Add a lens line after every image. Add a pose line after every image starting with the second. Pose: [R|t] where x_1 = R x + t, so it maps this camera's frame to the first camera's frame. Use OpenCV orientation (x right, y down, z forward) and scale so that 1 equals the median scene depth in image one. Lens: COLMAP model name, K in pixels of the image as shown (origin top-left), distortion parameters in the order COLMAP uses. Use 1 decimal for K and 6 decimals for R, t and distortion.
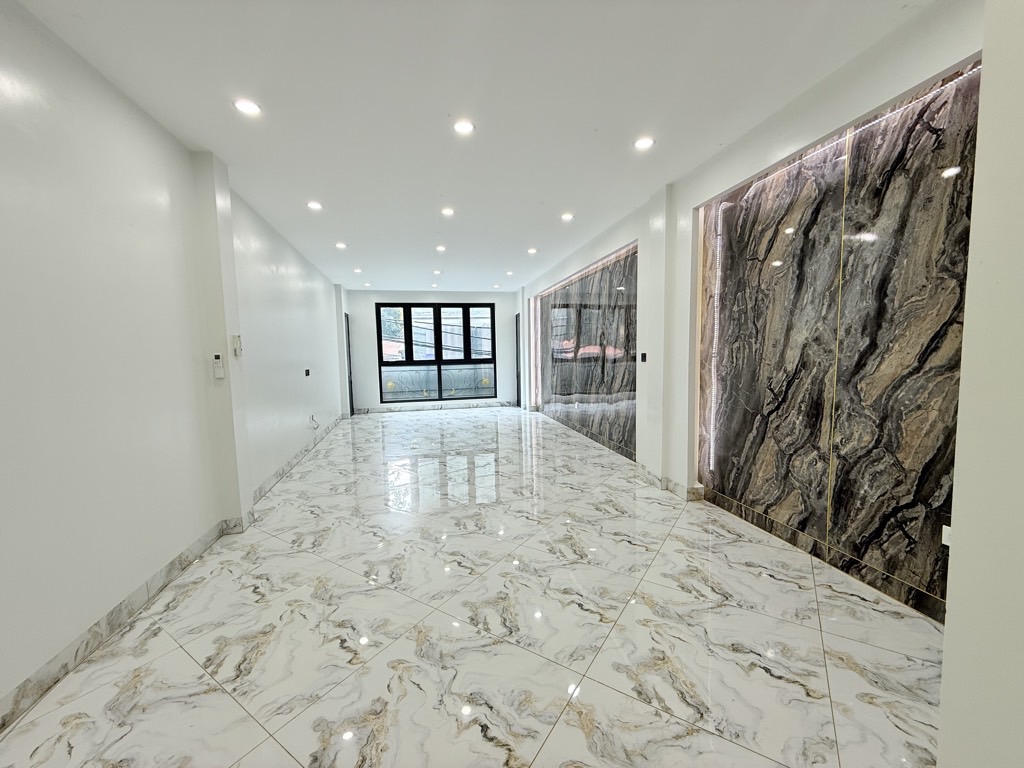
lens RADIAL K [[407.5, 0, 511.7], [0, 407.5, 385.8], [0, 0, 1]] dist [-0.000427, -0.000403]
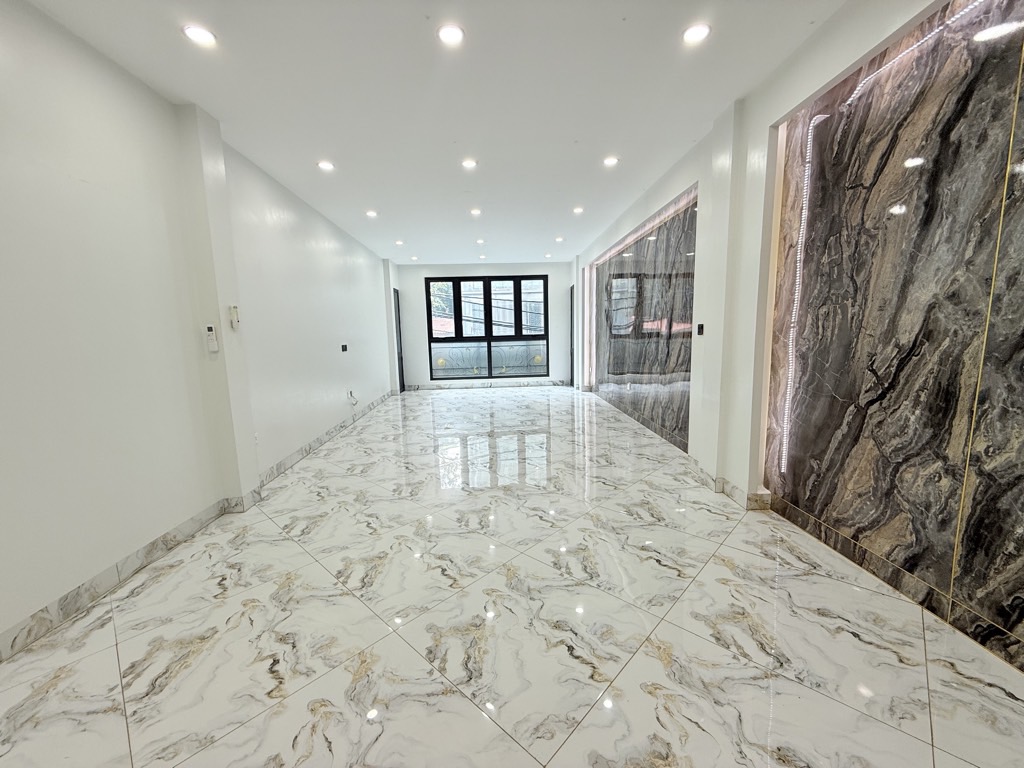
lens RADIAL K [[407.5, 0, 511.7], [0, 407.5, 385.8], [0, 0, 1]] dist [-0.000427, -0.000403]
pose [[0.985320, 0.018600, -0.169699, 0.128811], [-0.009487, 0.998477, 0.054356, 0.002656], [0.170451, -0.051948, 0.983996, 0.180230]]
